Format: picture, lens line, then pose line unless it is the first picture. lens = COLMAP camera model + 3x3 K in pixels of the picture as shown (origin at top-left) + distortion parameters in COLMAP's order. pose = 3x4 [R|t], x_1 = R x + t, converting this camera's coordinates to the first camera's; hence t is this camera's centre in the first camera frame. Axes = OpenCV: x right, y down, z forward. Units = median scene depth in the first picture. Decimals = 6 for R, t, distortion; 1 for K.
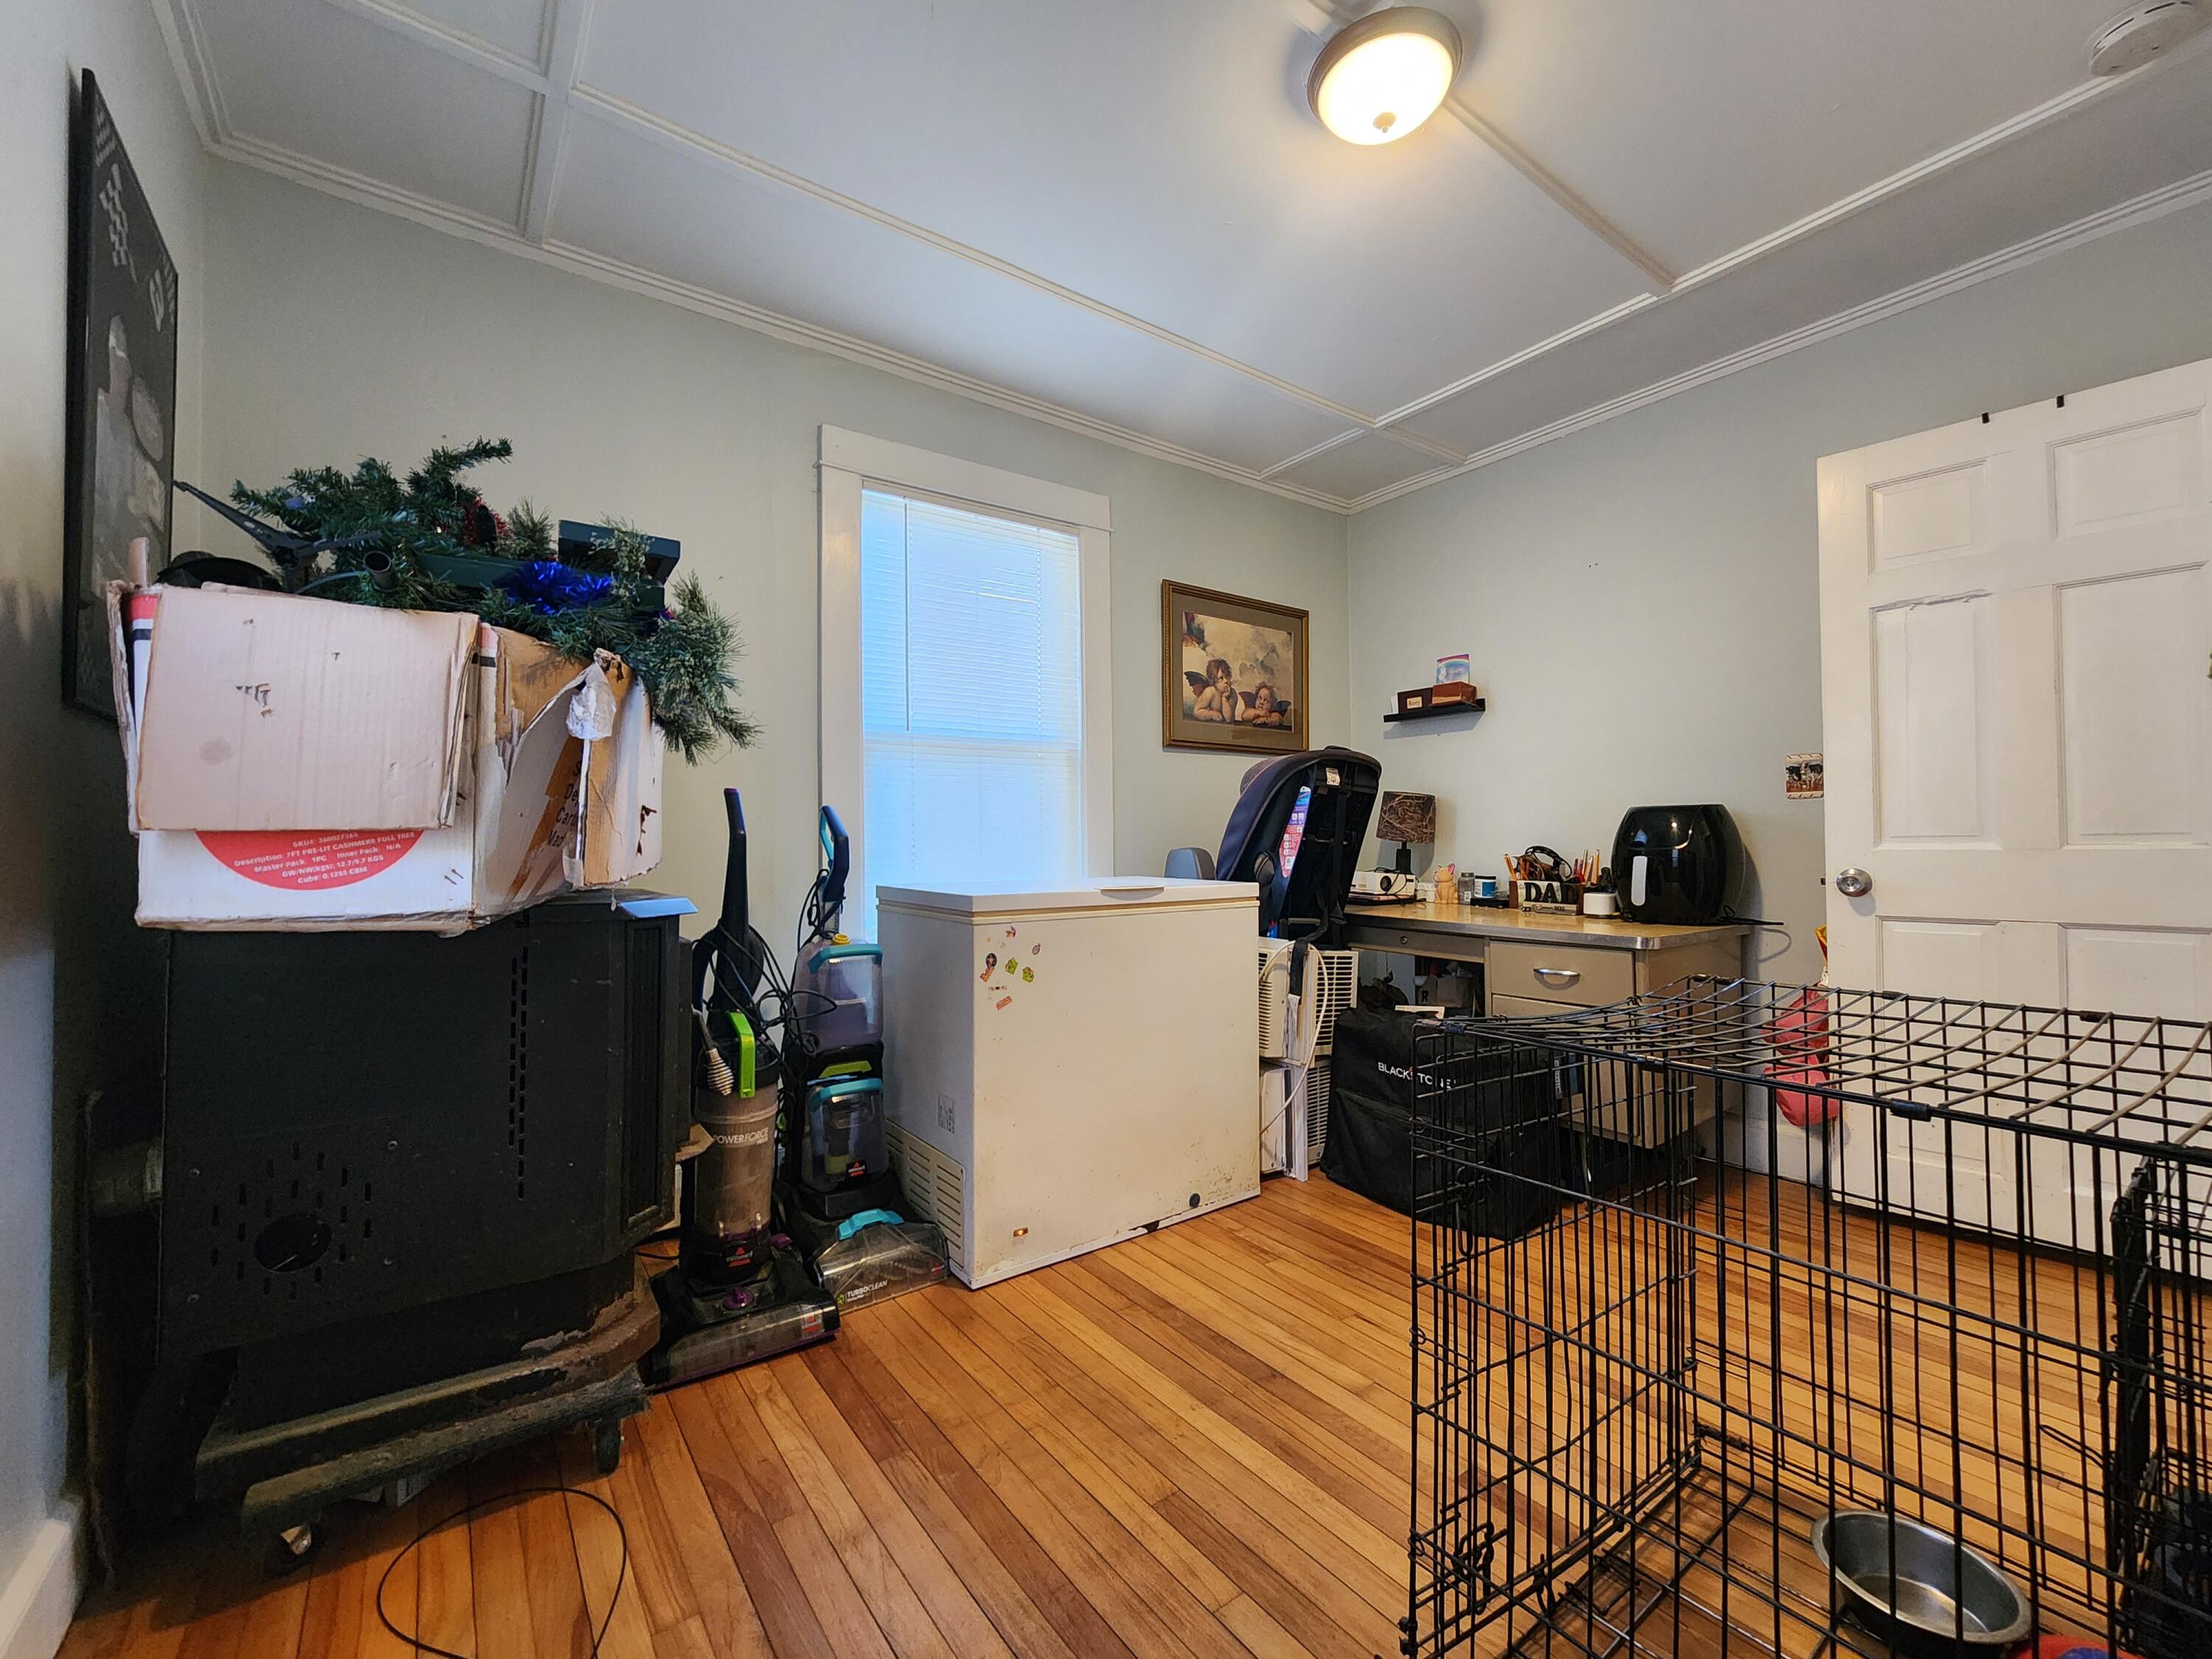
lens RADIAL K [[908.6, 0, 1106.1], [0, 908.6, 825.0], [0, 0, 1]] dist [-0.005371, 0.001117]
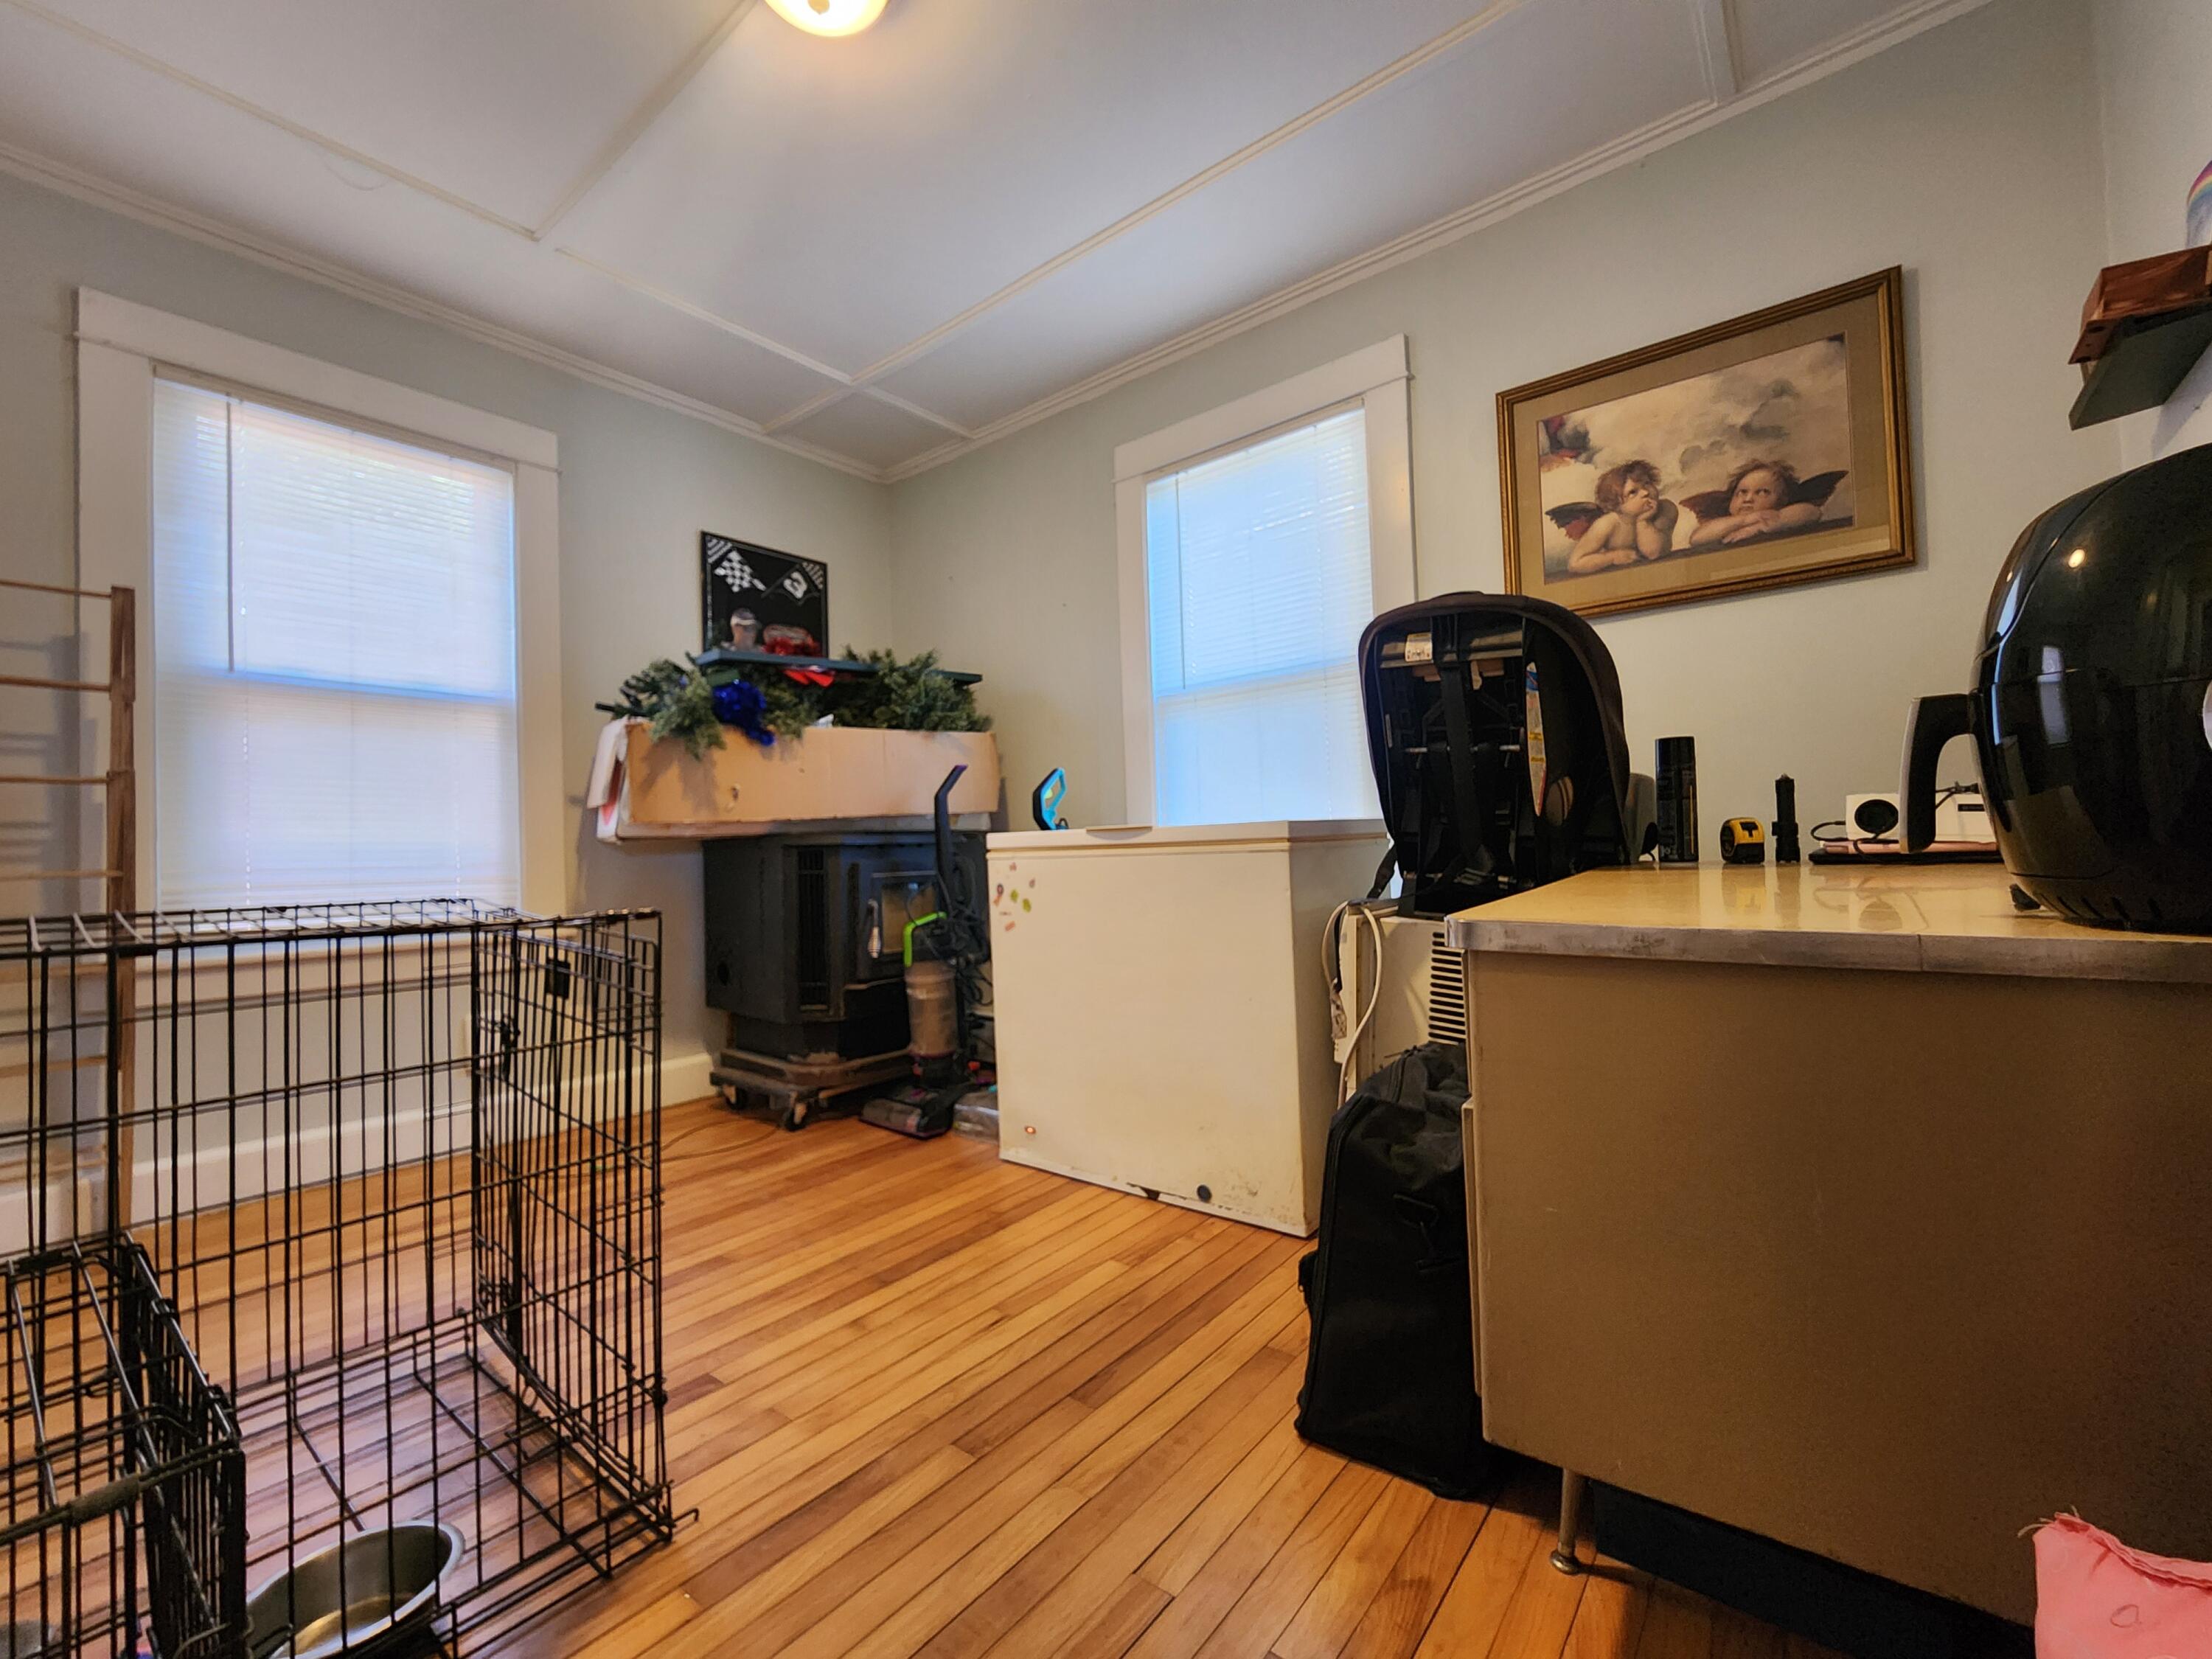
lens RADIAL K [[908.6, 0, 1109.3], [0, 908.6, 827.8], [0, 0, 1]] dist [-0.005371, 0.001117]
pose [[0.261914, -0.021866, -0.964843, 0.637032], [0.054658, 0.998475, -0.007791, 0.051664], [0.963542, -0.050696, 0.262710, 0.499381]]
